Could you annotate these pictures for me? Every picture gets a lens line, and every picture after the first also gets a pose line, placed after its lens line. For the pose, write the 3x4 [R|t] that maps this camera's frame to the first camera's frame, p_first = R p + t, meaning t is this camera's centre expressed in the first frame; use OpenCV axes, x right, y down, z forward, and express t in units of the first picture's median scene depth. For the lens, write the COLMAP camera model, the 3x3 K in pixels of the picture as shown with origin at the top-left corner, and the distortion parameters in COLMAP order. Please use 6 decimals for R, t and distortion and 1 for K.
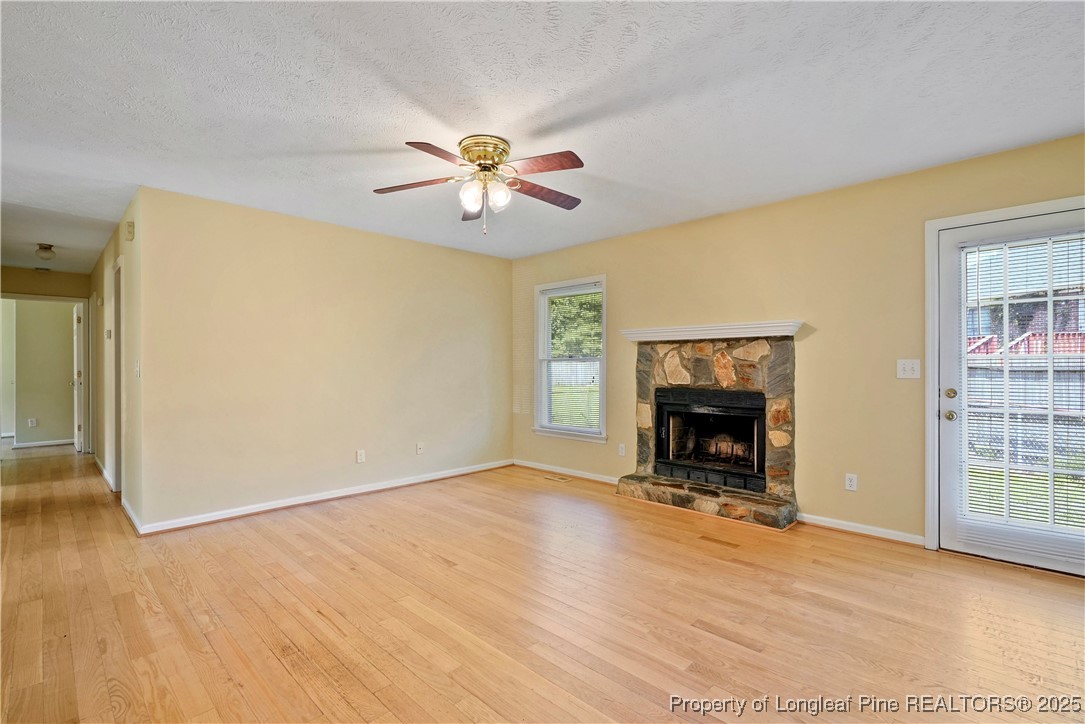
lens RADIAL K [[490.8, 0, 538.2], [0, 490.8, 365.1], [0, 0, 1]] dist [-0.008417, 0.002513]
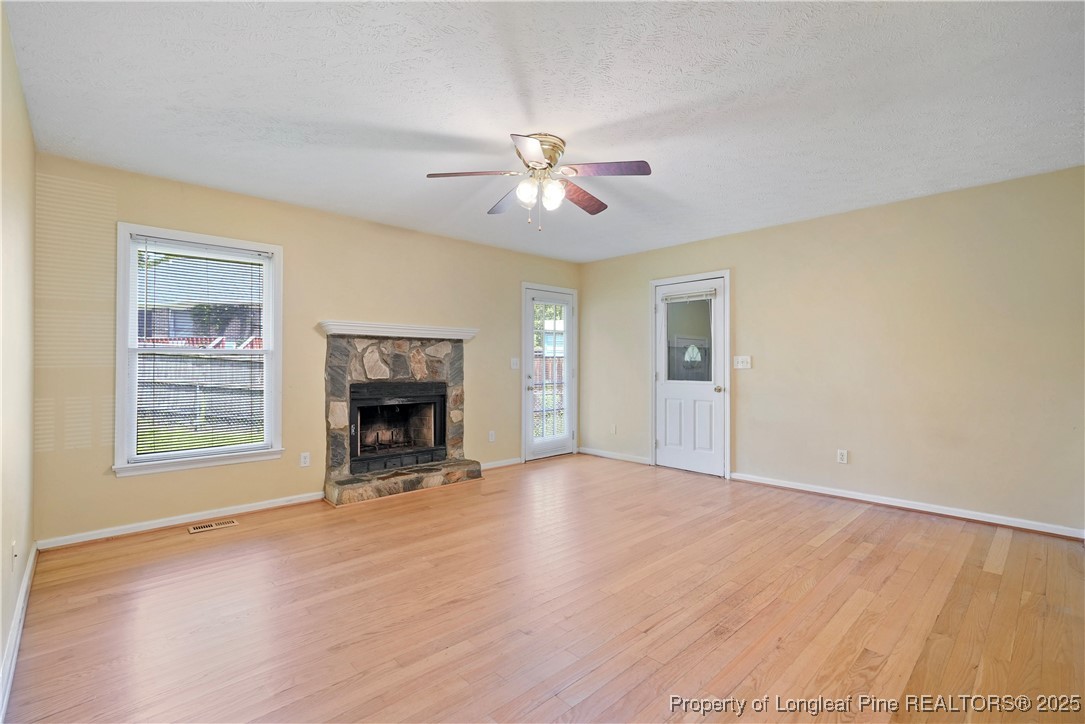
lens RADIAL K [[490.8, 0, 538.1], [0, 490.8, 361.8], [0, 0, 1]] dist [-0.008417, 0.002513]
pose [[0.046394, 0.004088, 0.998915, -0.777128], [-0.003659, 0.999986, -0.003923, 0.006367], [-0.998917, -0.003474, 0.046409, 0.661390]]
